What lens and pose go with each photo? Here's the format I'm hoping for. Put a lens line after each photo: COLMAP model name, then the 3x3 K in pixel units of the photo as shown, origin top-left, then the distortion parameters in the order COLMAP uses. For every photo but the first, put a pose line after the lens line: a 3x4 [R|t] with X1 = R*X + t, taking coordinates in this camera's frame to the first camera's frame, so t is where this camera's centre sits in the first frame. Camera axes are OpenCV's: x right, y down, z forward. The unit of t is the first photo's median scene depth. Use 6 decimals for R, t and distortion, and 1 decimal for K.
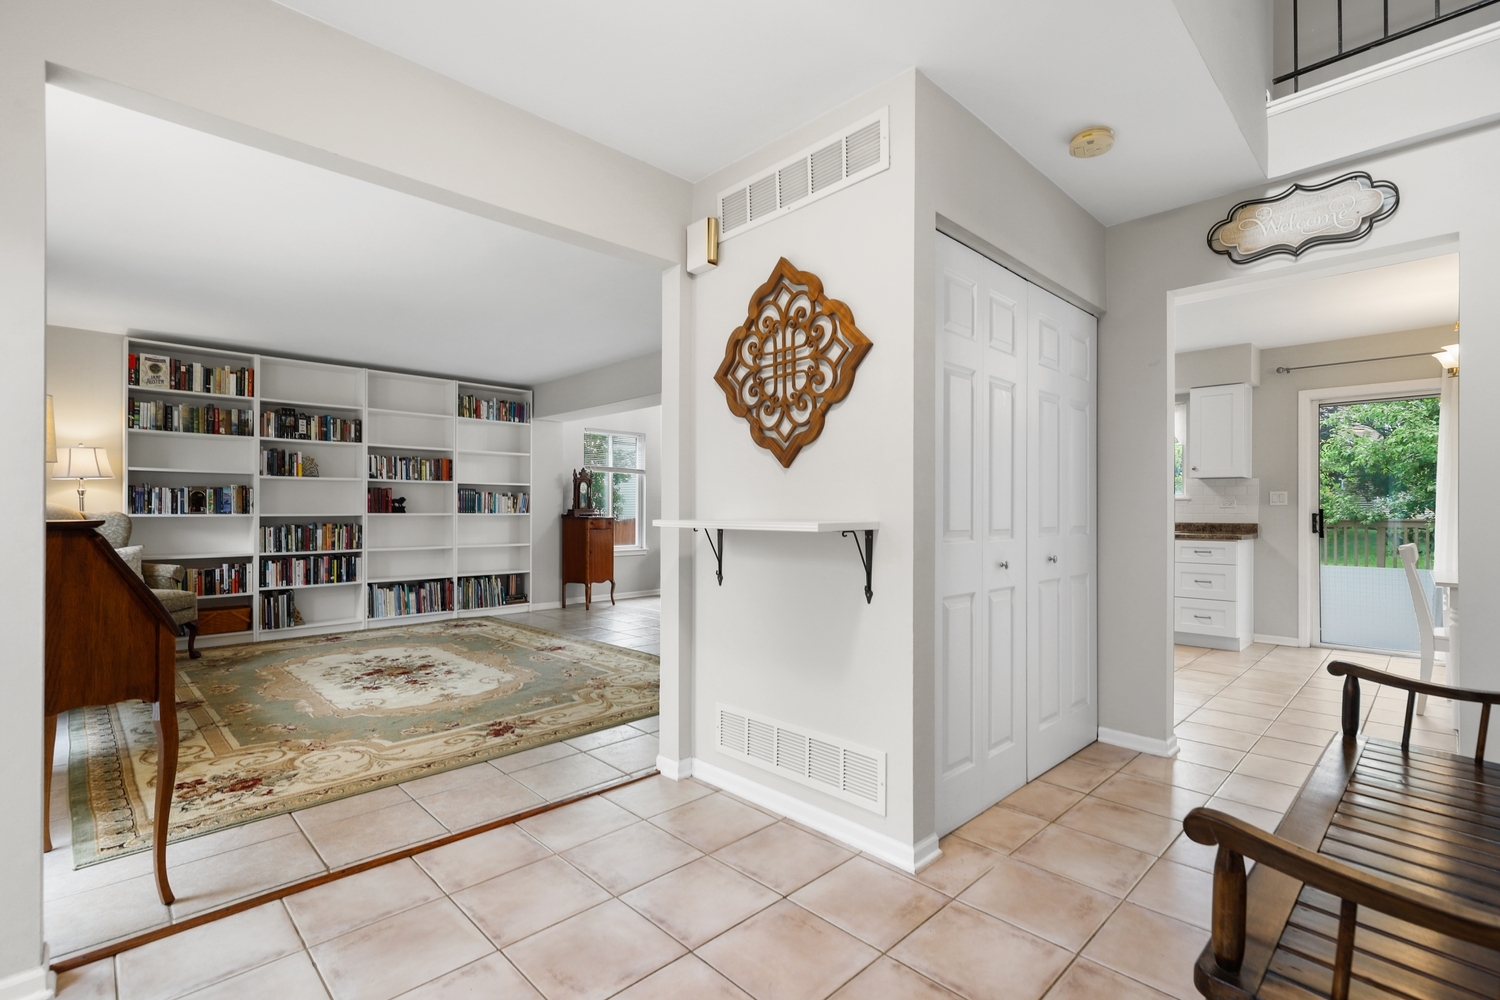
lens RADIAL K [[682.2, 0, 752.2], [0, 682.2, 513.1], [0, 0, 1]] dist [-0.000473, 0.002058]
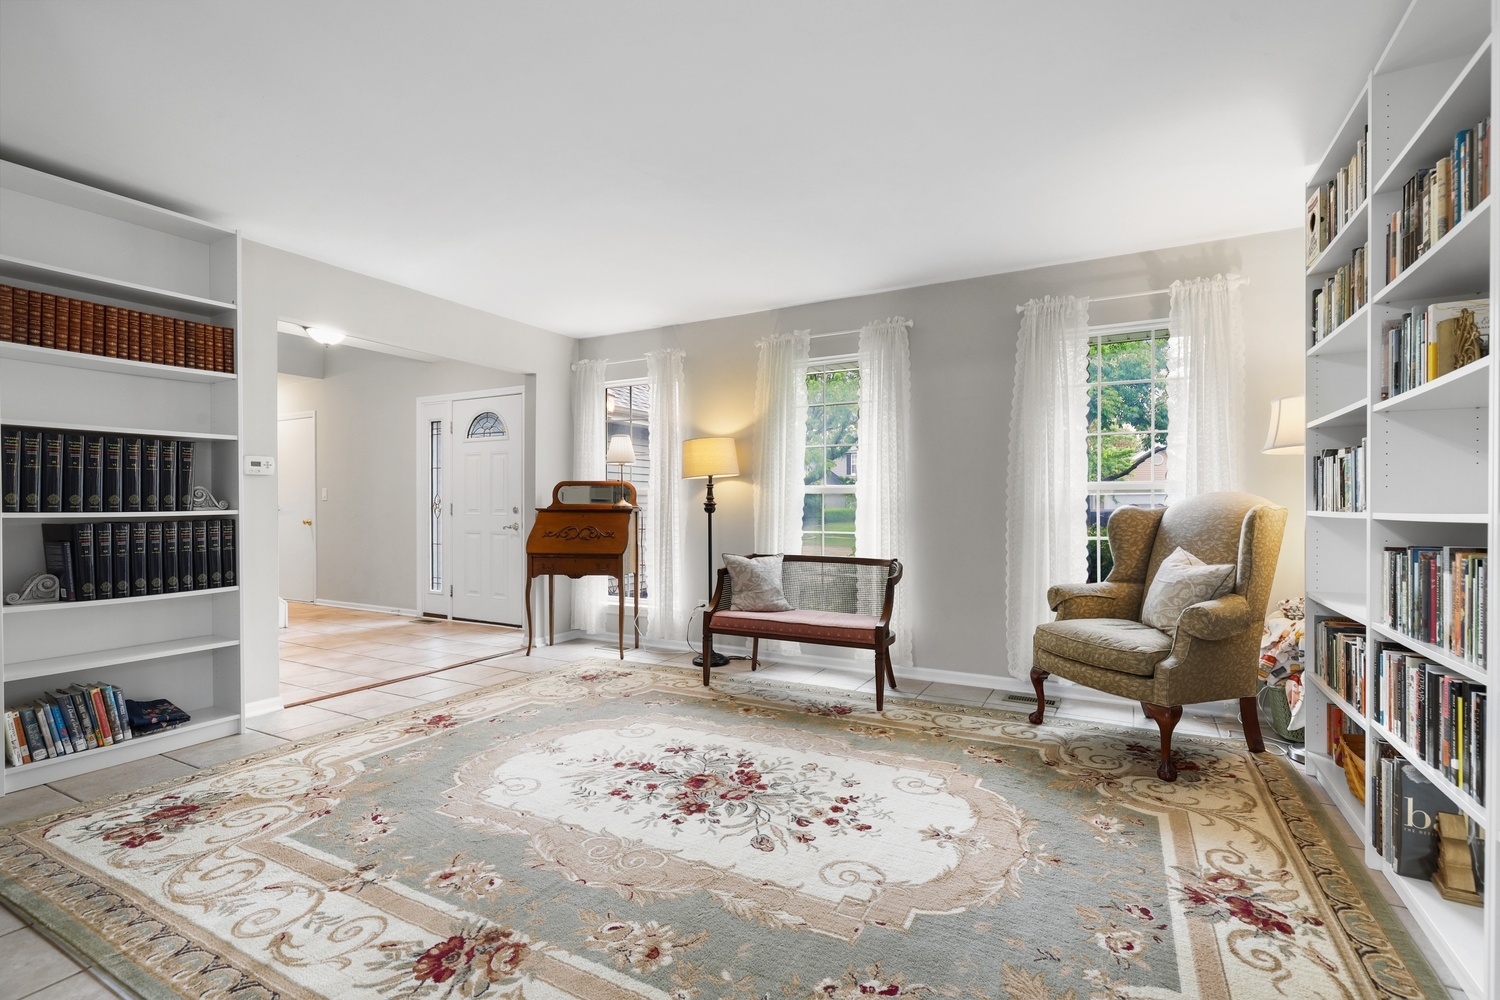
lens RADIAL K [[682.2, 0, 753.5], [0, 682.2, 499.8], [0, 0, 1]] dist [-0.000473, 0.002058]
pose [[-0.956911, -0.002975, -0.290367, -0.281145], [-0.001167, 0.999979, -0.006400, -0.001915], [0.290380, -0.005786, -0.956894, 1.139047]]
